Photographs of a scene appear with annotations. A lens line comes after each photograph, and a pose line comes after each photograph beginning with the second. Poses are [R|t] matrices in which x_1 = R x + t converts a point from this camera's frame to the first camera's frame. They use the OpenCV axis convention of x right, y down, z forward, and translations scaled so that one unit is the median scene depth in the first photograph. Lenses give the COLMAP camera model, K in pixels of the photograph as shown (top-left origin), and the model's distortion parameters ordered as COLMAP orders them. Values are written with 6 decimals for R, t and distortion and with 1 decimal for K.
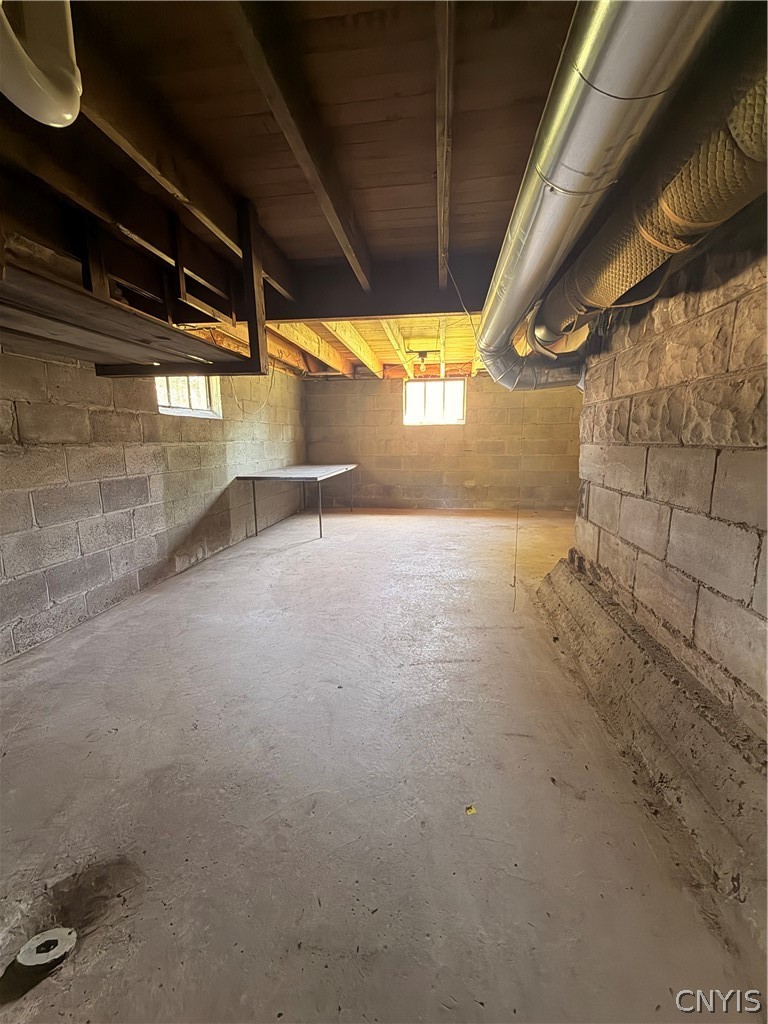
lens RADIAL K [[408.4, 0, 385.2], [0, 408.4, 510.3], [0, 0, 1]] dist [-0.000292, 0.000340]
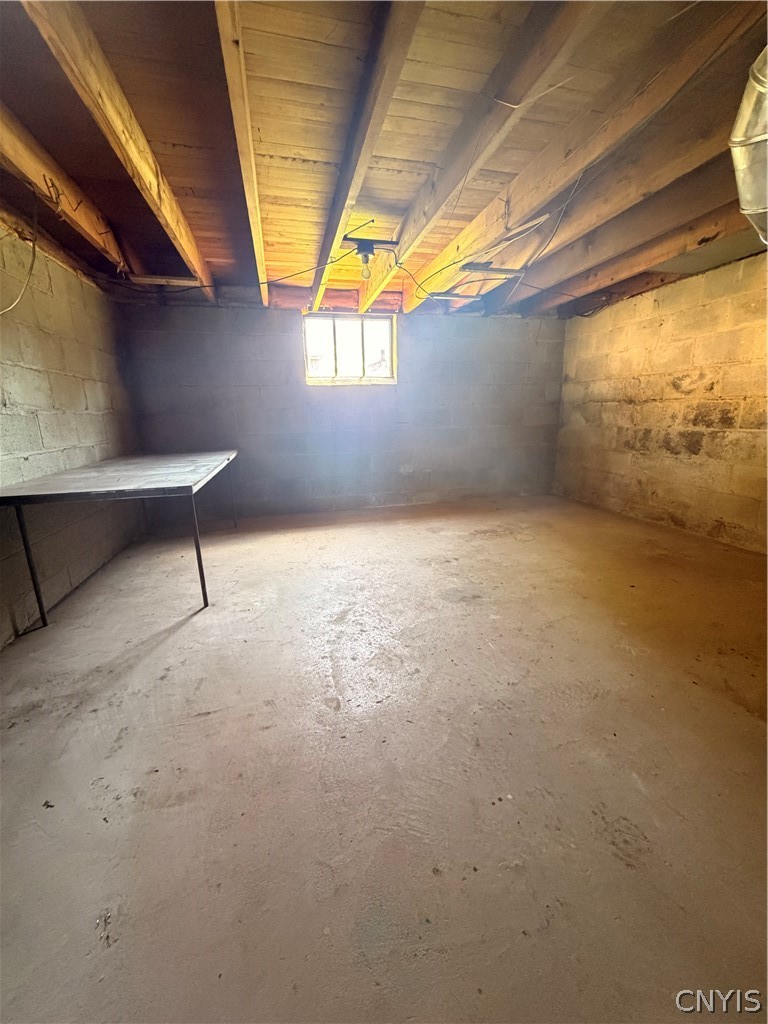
lens RADIAL K [[408.4, 0, 385.3], [0, 408.4, 510.6], [0, 0, 1]] dist [-0.000292, 0.000340]
pose [[0.928138, -0.099735, 0.358627, -0.094351], [0.081024, 0.994466, 0.066871, -0.047488], [-0.363312, -0.033008, 0.931083, 0.364475]]
